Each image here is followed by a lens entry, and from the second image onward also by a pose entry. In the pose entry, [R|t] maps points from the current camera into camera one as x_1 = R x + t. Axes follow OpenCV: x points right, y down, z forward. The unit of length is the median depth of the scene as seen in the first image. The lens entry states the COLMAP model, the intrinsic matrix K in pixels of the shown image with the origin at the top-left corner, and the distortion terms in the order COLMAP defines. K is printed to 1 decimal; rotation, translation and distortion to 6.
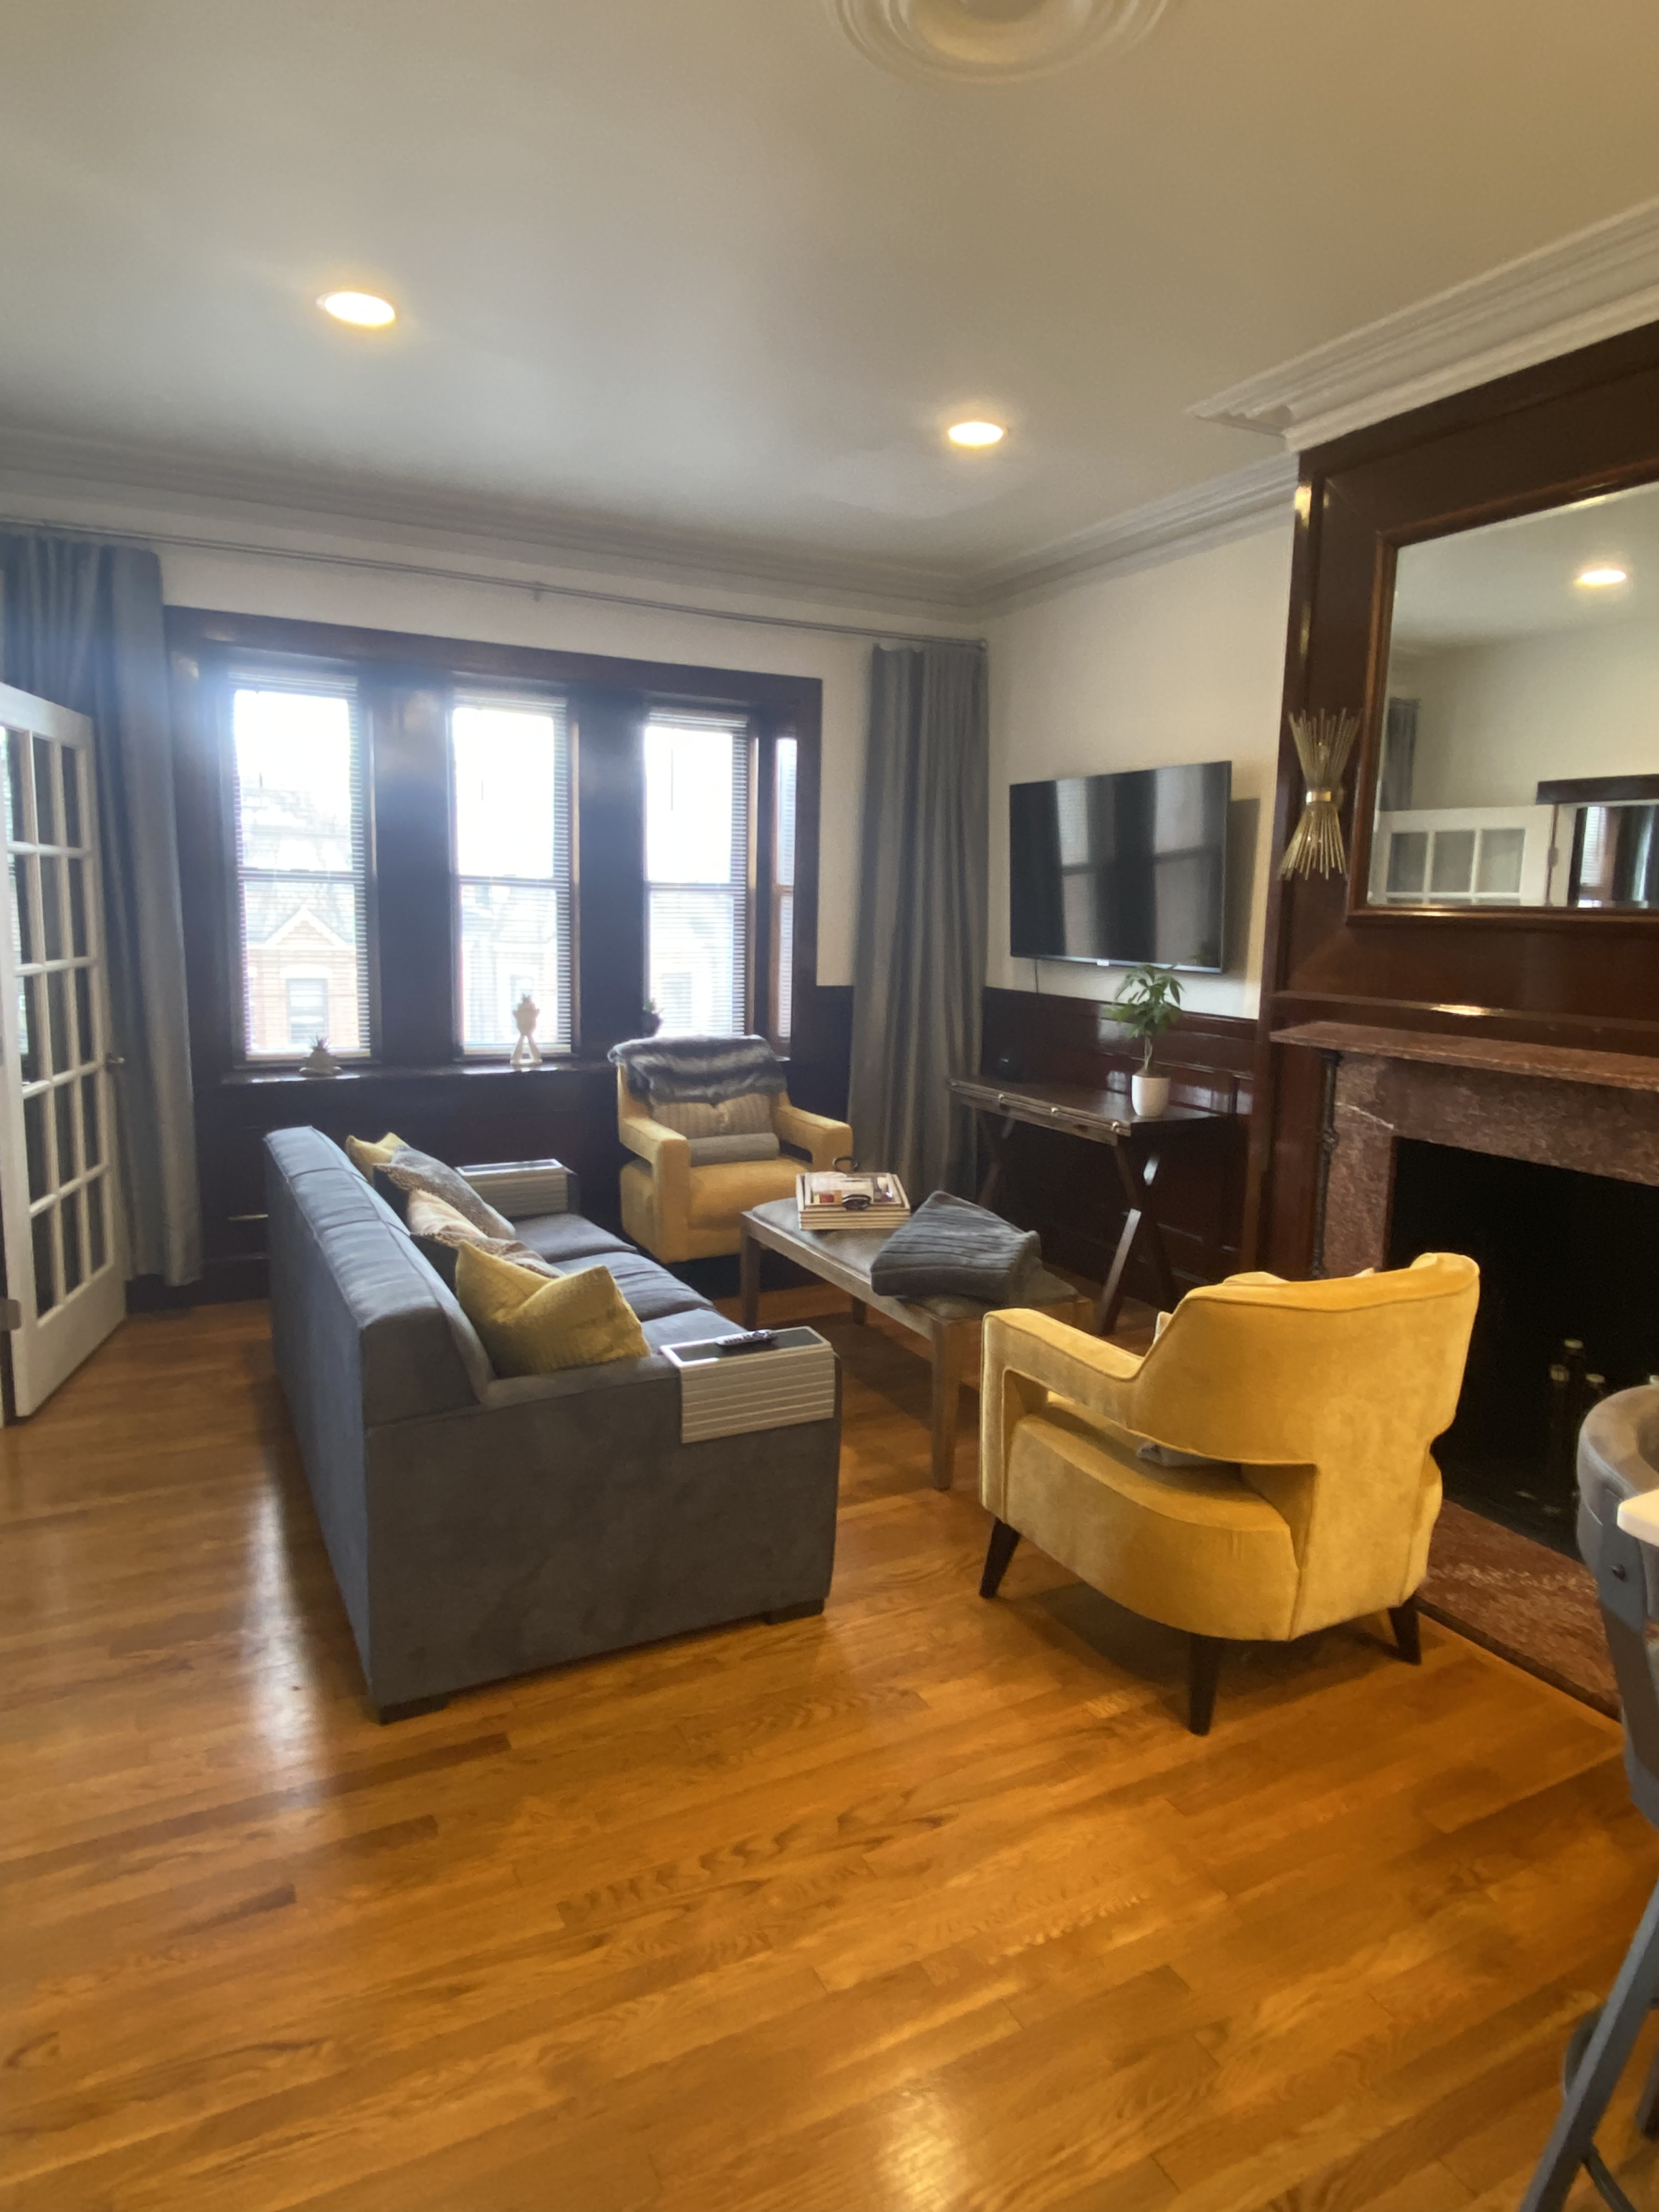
lens RADIAL K [[1359.5, 0, 833.3], [0, 1359.5, 1111.4], [0, 0, 1]] dist [0.037448, -0.013178]
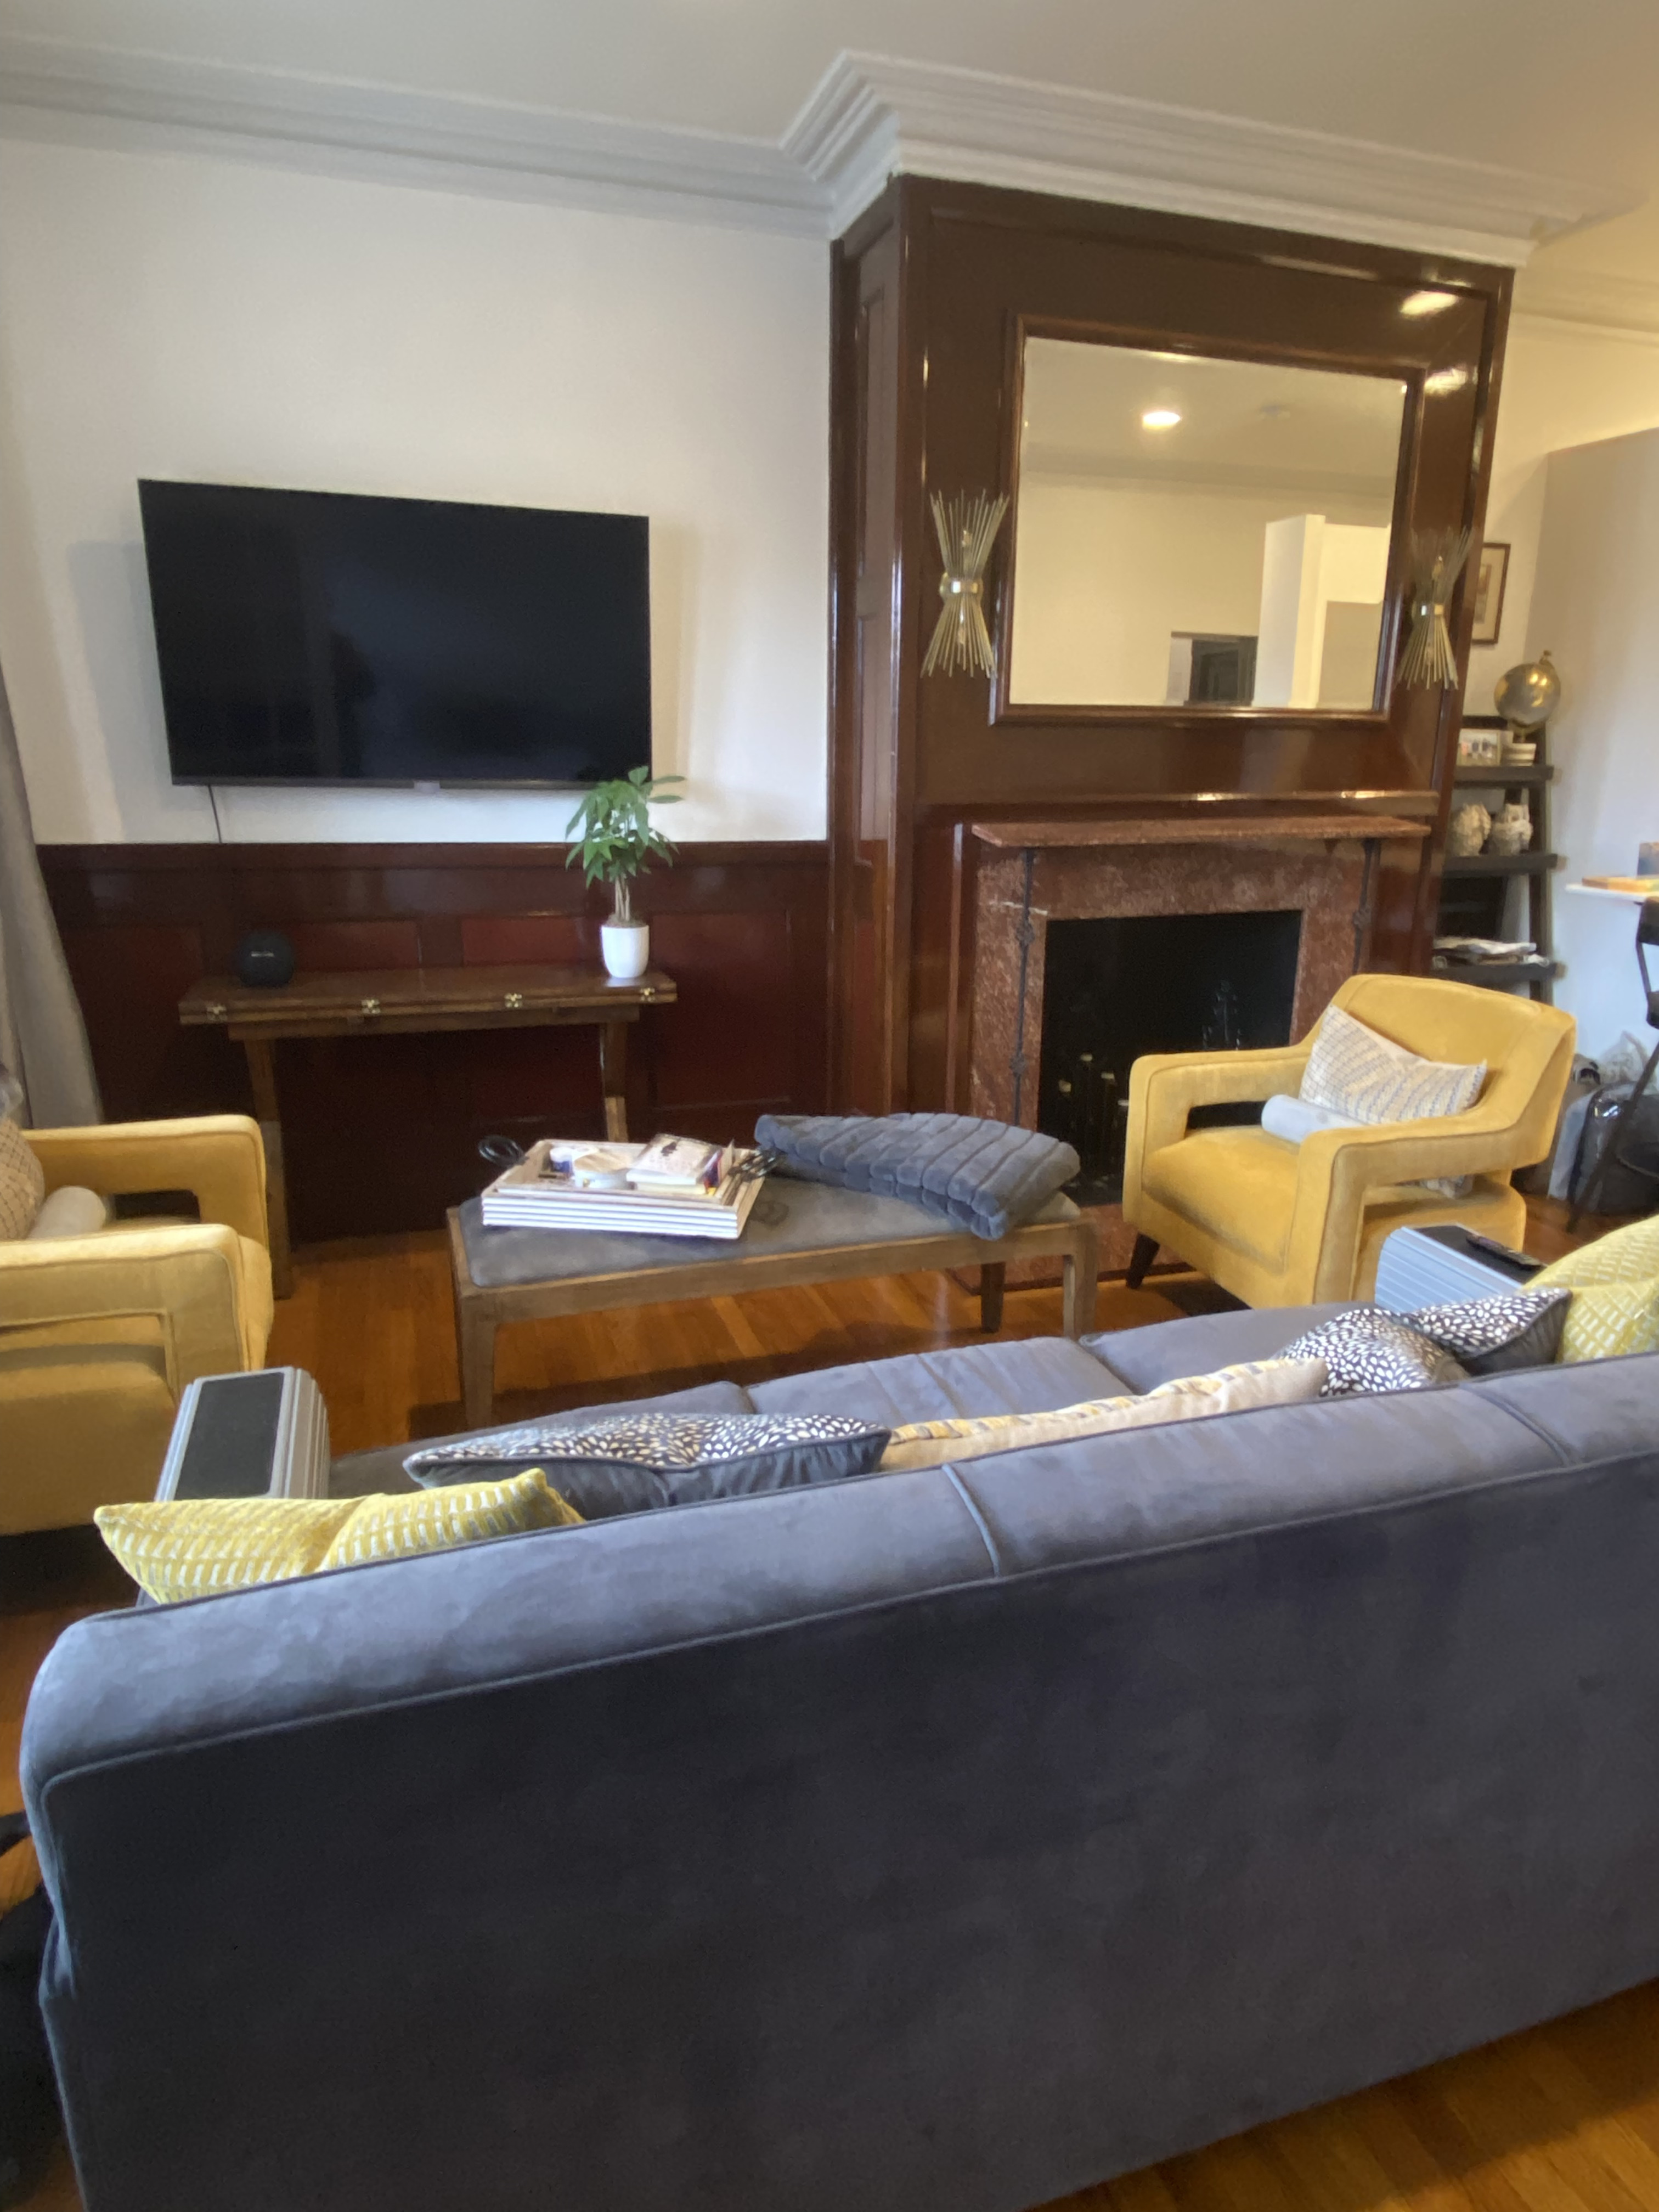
lens RADIAL K [[1359.5, 0, 831.0], [0, 1359.5, 1092.4], [0, 0, 1]] dist [0.037448, -0.013178]
pose [[0.167703, -0.277067, 0.946102, -0.731208], [0.147669, 0.955927, 0.253768, -0.161788], [-0.974715, 0.097152, 0.201226, 1.010917]]
